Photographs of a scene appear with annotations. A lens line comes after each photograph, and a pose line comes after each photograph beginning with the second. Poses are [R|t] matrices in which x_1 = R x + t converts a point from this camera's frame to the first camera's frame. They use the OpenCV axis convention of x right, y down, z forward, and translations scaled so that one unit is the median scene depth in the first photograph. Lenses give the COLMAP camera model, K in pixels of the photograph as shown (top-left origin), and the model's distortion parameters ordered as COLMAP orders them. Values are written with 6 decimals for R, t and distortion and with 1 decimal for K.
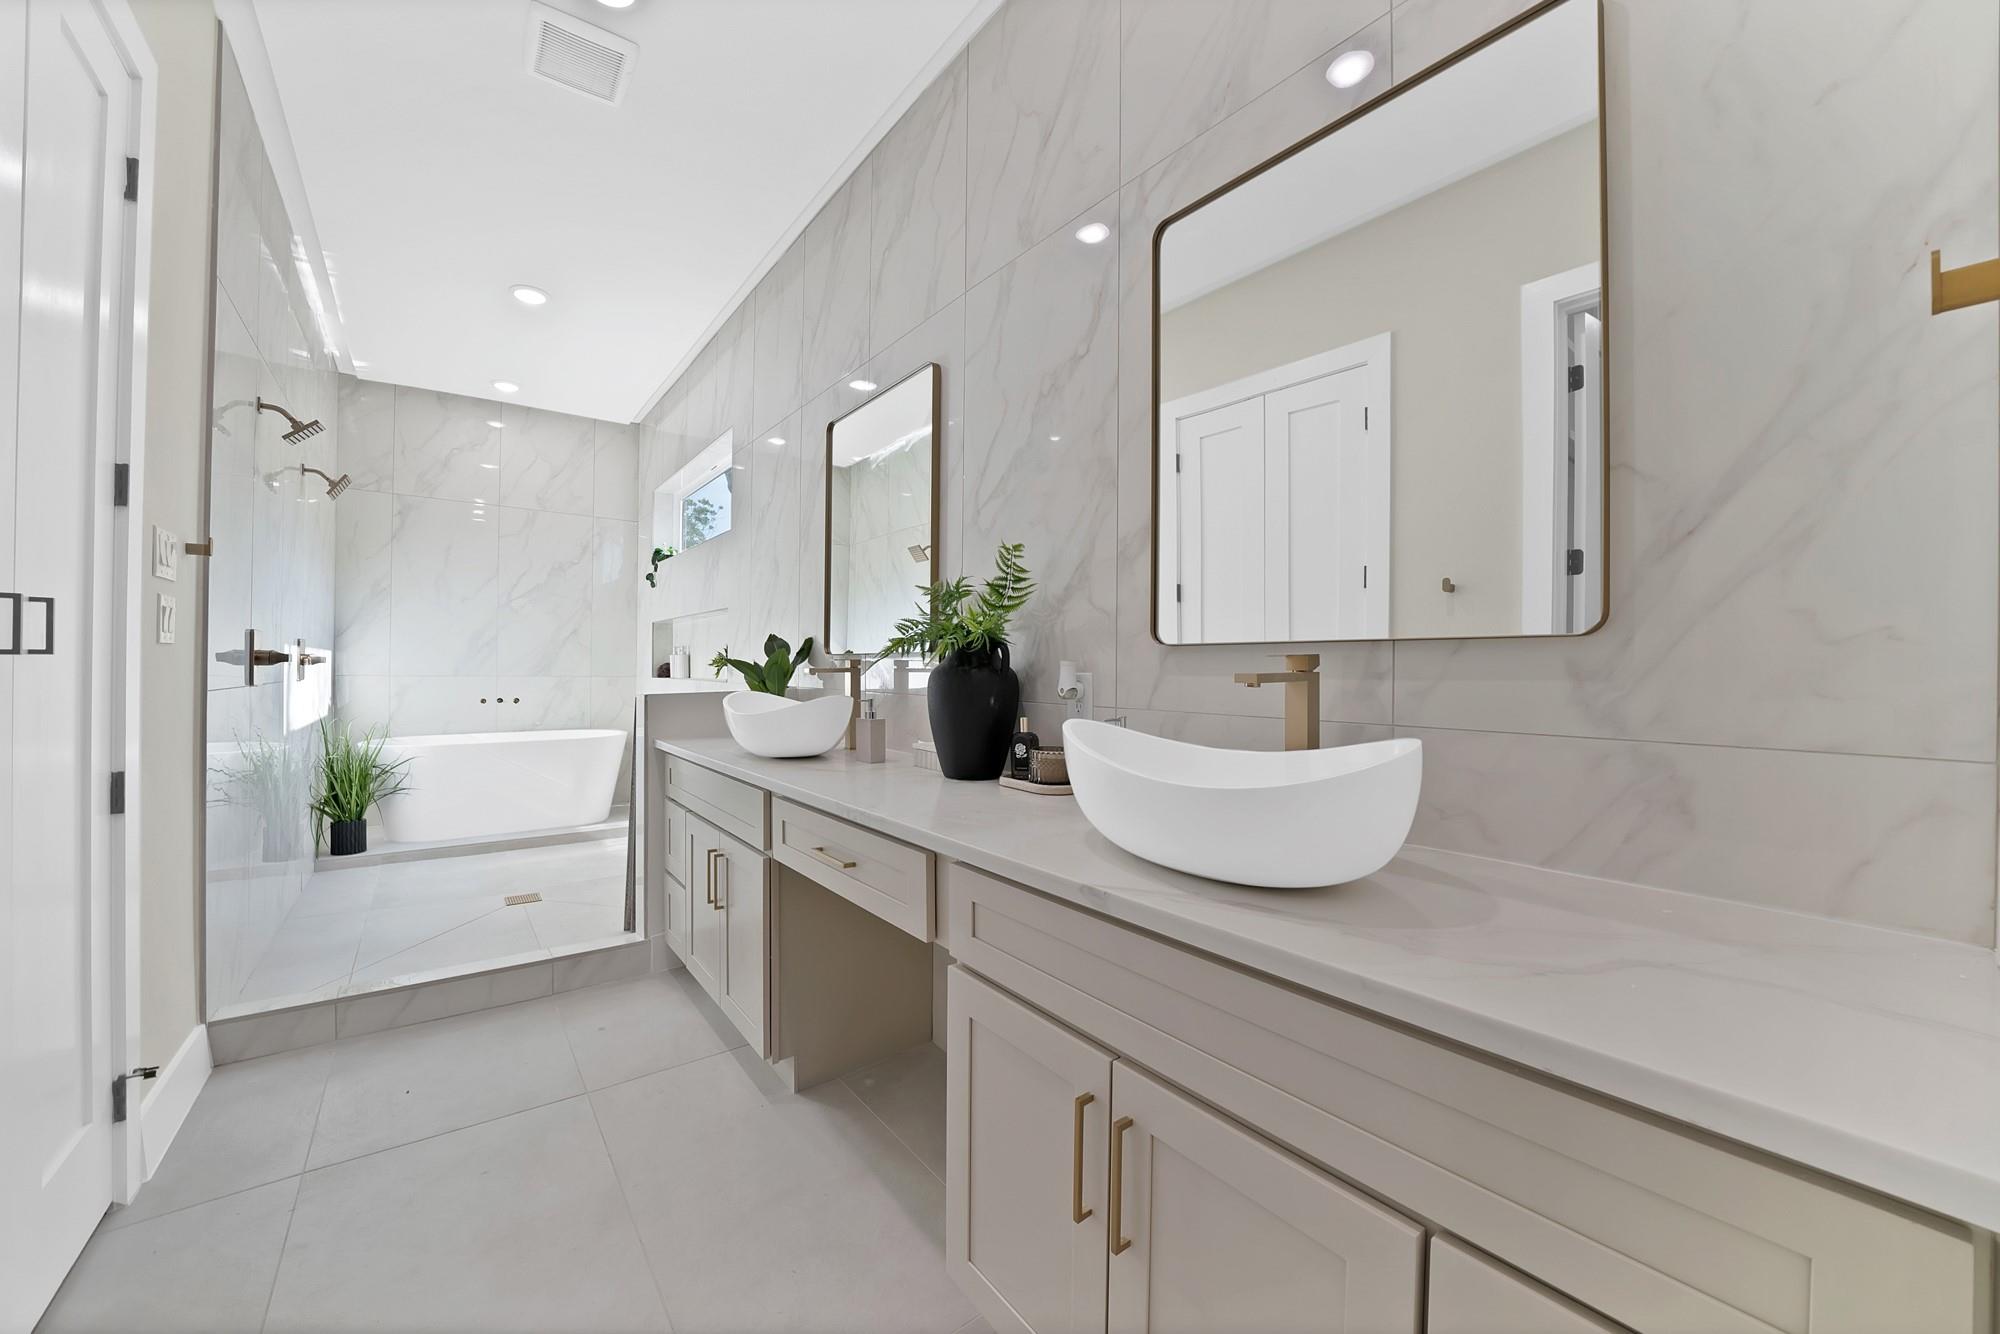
lens RADIAL K [[751.8, 0, 998.3], [0, 751.8, 673.3], [0, 0, 1]] dist [-0.026369, -0.000264]
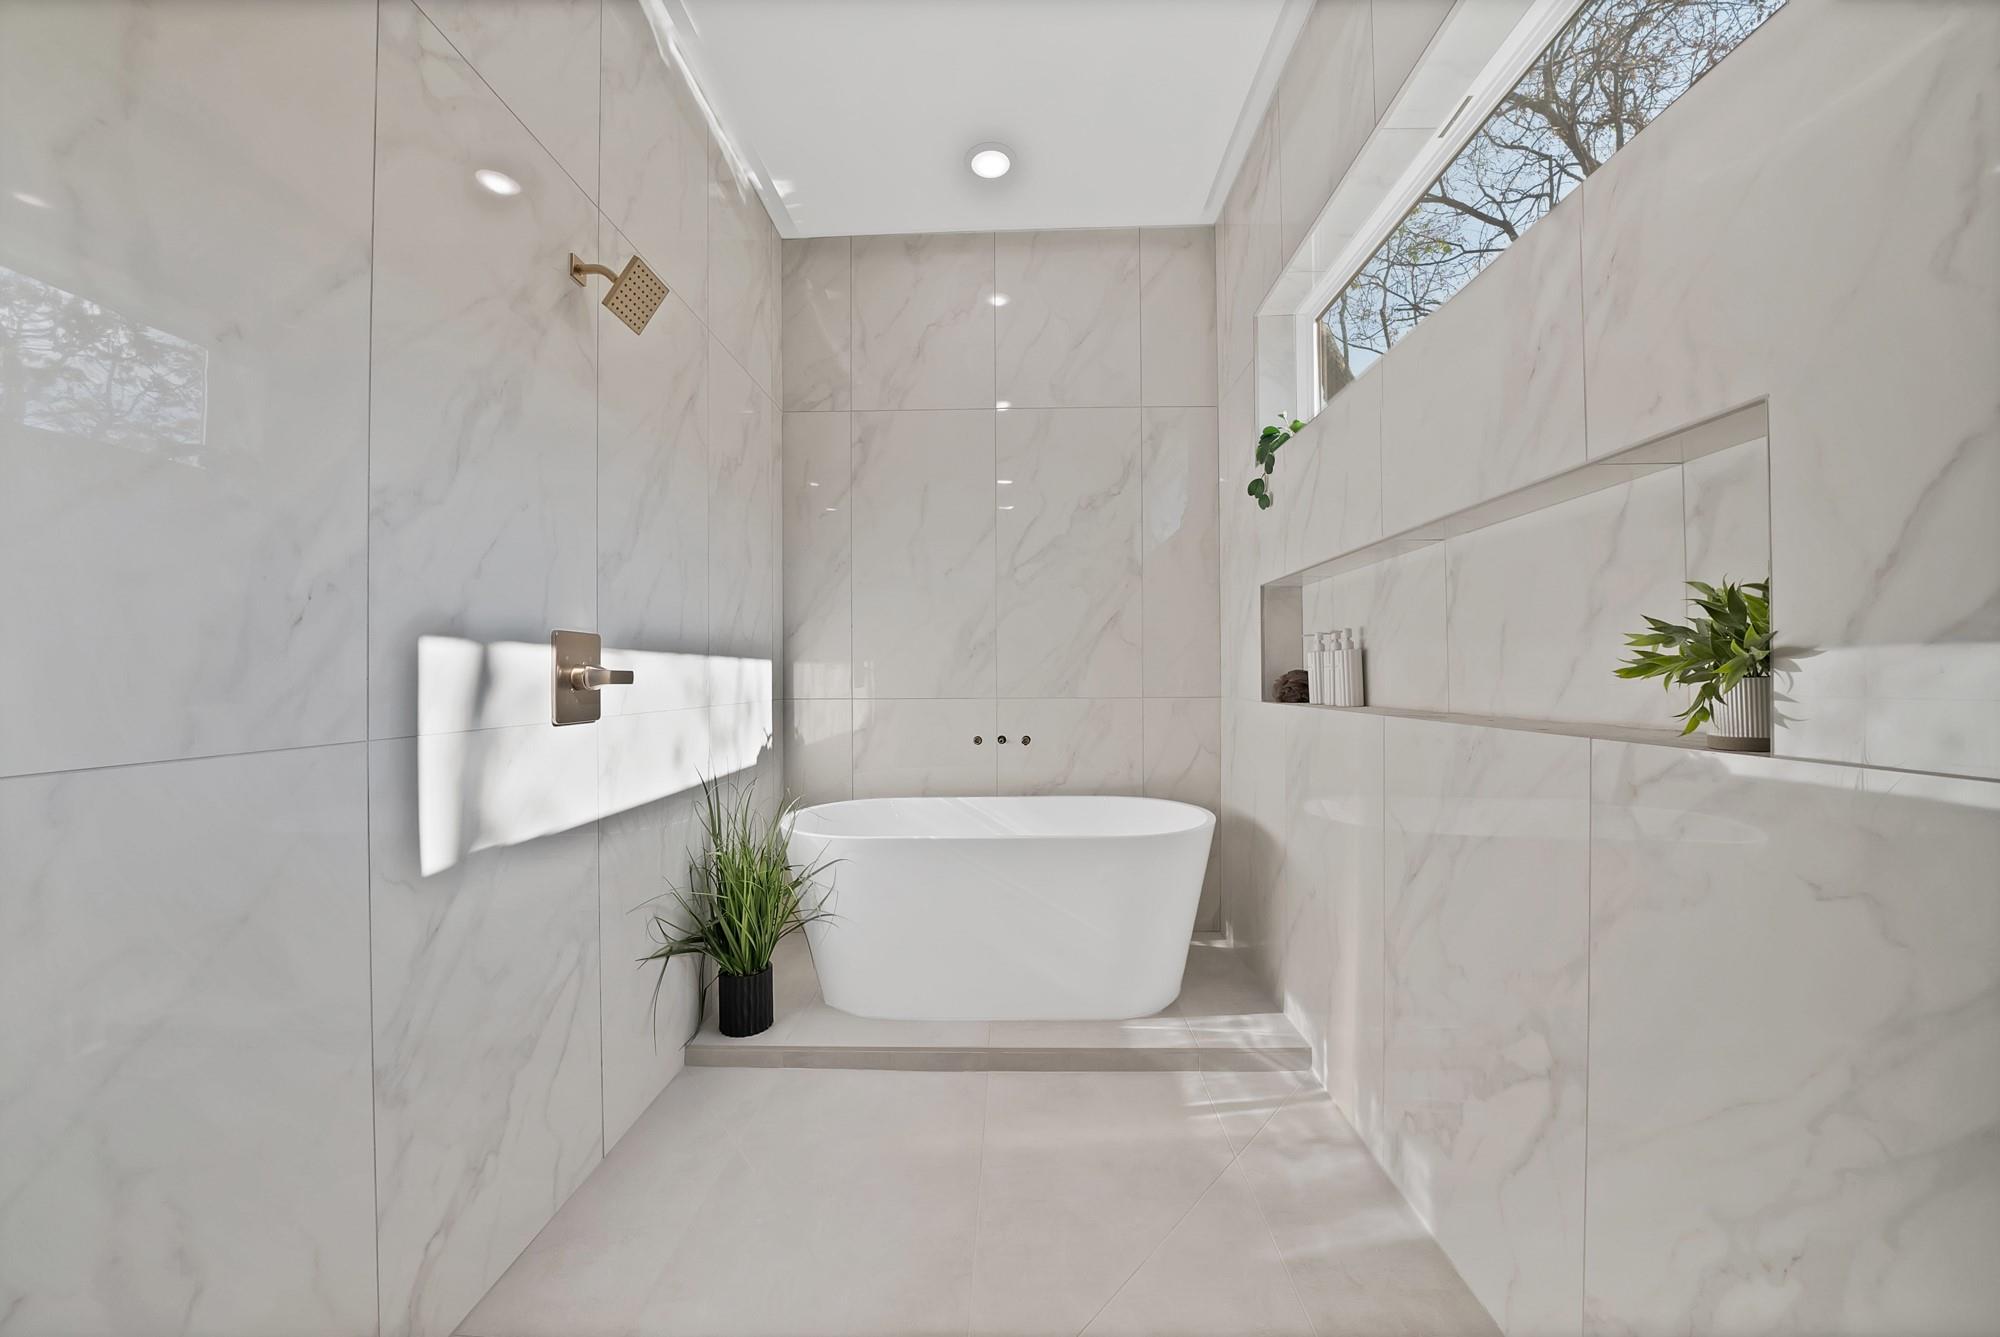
lens RADIAL K [[720.8, 0, 998.6], [0, 720.8, 672.3], [0, 0, 1]] dist [-0.025024, 0.001397]
pose [[0.781131, -0.019239, -0.624071, -0.315892], [0.009735, 0.999779, -0.018636, -0.006451], [0.624292, 0.008482, 0.781145, 0.552808]]
